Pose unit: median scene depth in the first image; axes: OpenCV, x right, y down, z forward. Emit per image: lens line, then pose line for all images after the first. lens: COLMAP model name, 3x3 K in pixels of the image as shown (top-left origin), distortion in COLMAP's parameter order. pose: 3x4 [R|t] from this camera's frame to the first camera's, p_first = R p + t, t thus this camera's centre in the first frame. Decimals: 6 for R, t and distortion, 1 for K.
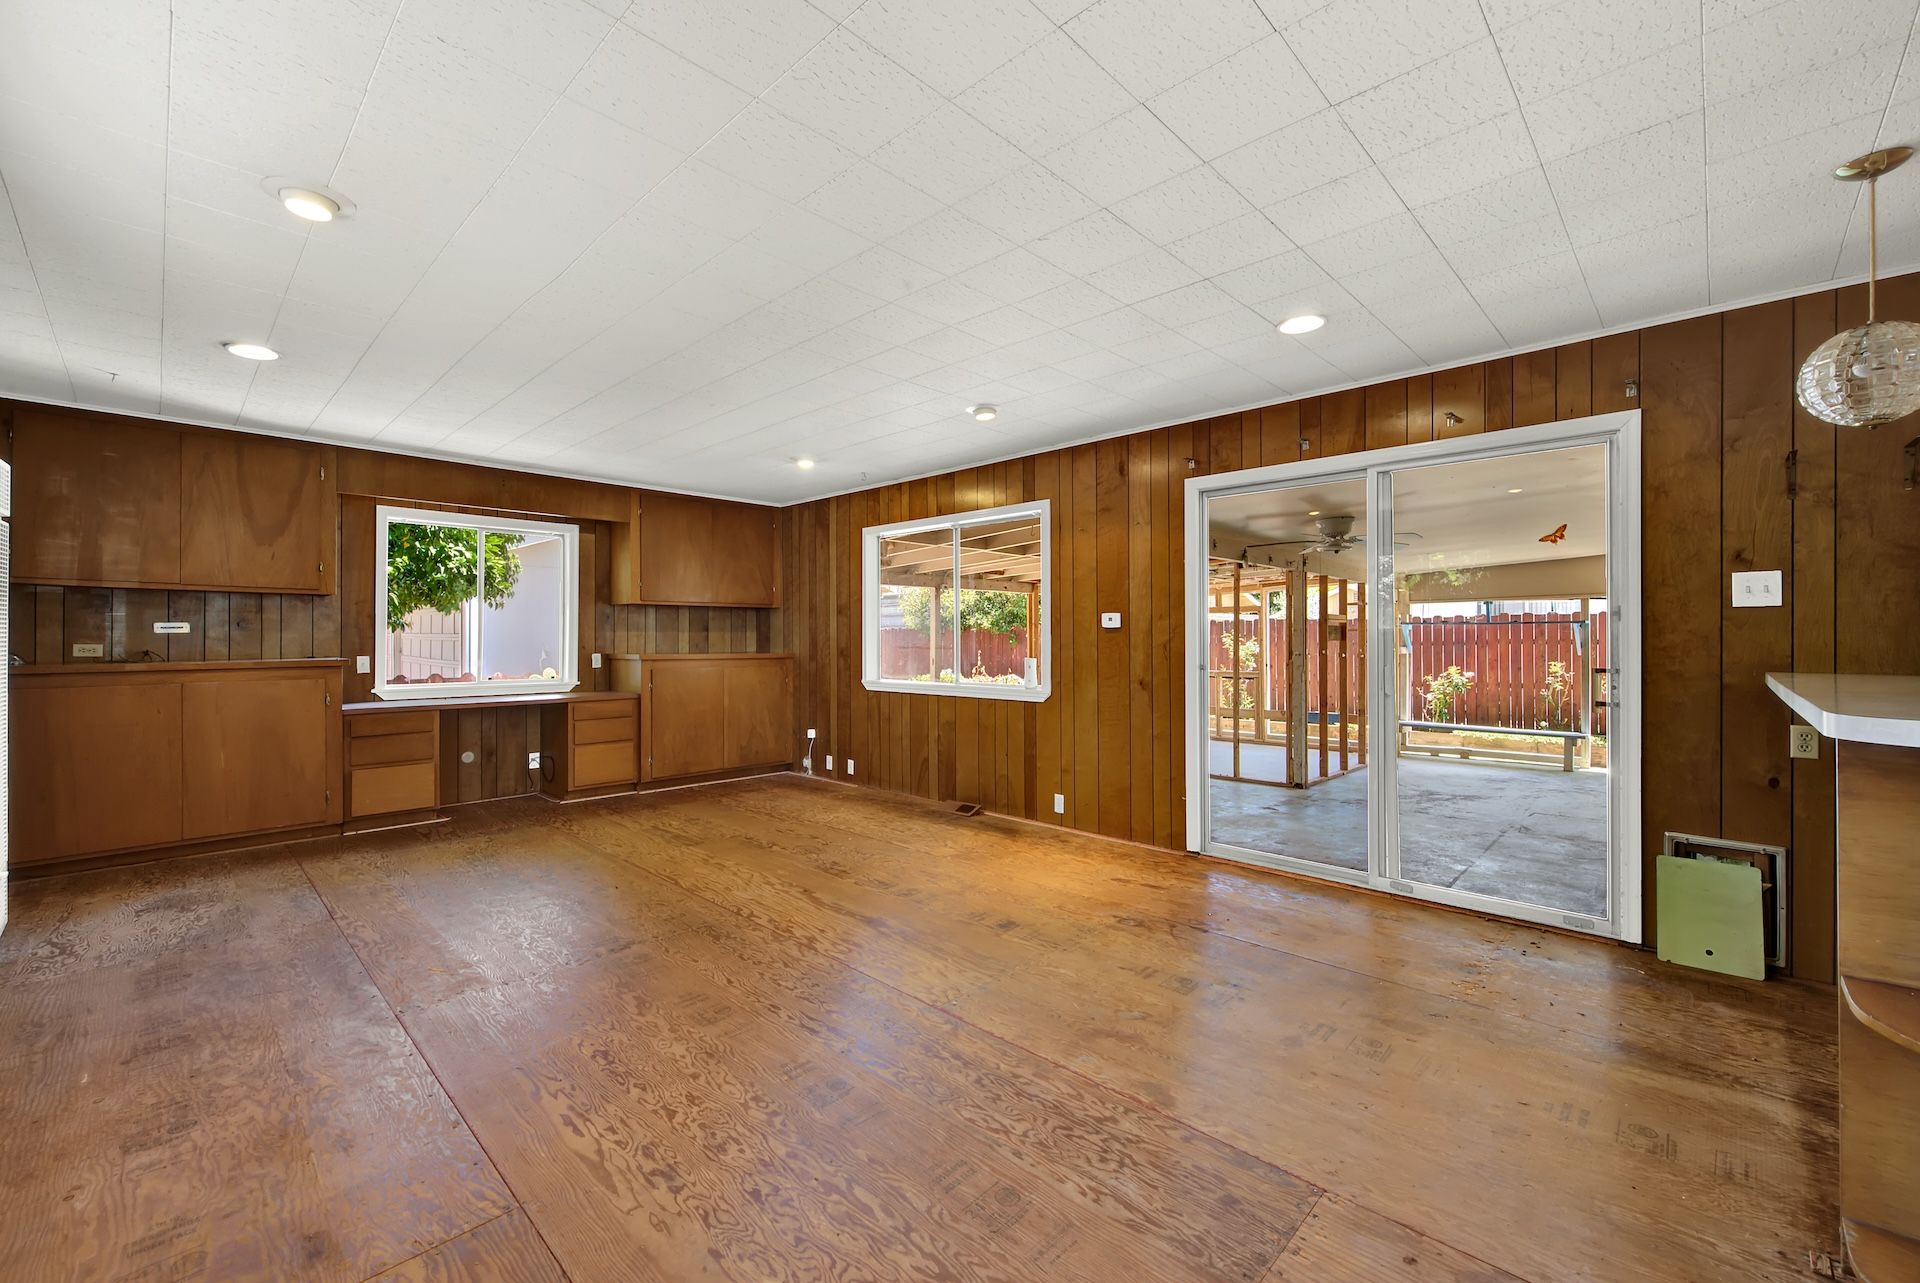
lens RADIAL K [[777.0, 0, 961.0], [0, 777.0, 634.5], [0, 0, 1]] dist [0.000288, -0.001869]
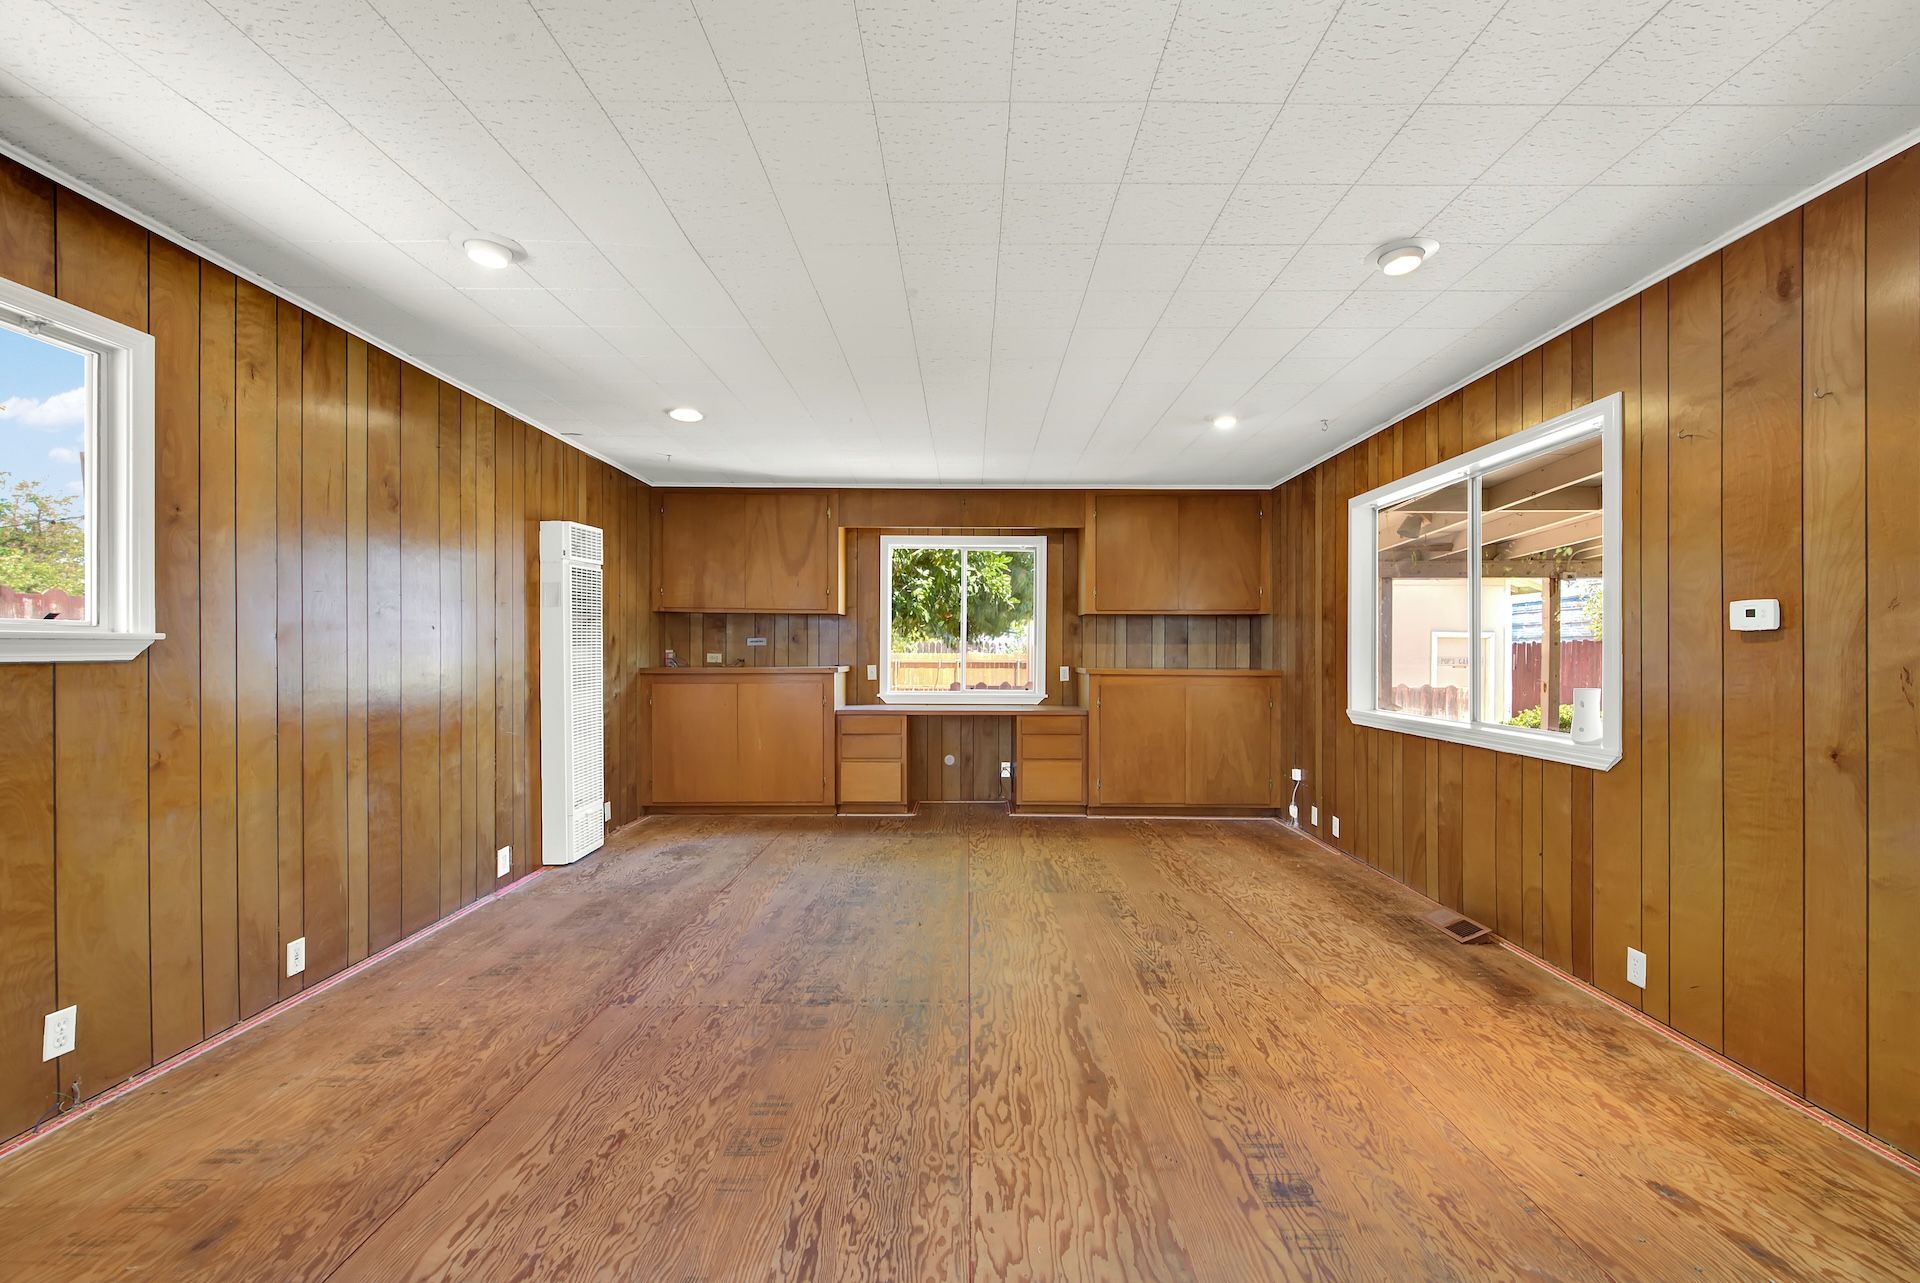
lens RADIAL K [[777.0, 0, 962.0], [0, 777.0, 653.2], [0, 0, 1]] dist [0.000288, -0.001869]
pose [[0.697258, 0.005383, -0.716800, 0.181027], [-0.000918, 0.999978, 0.006617, 0.001957], [0.716819, -0.003956, 0.697248, 0.303464]]
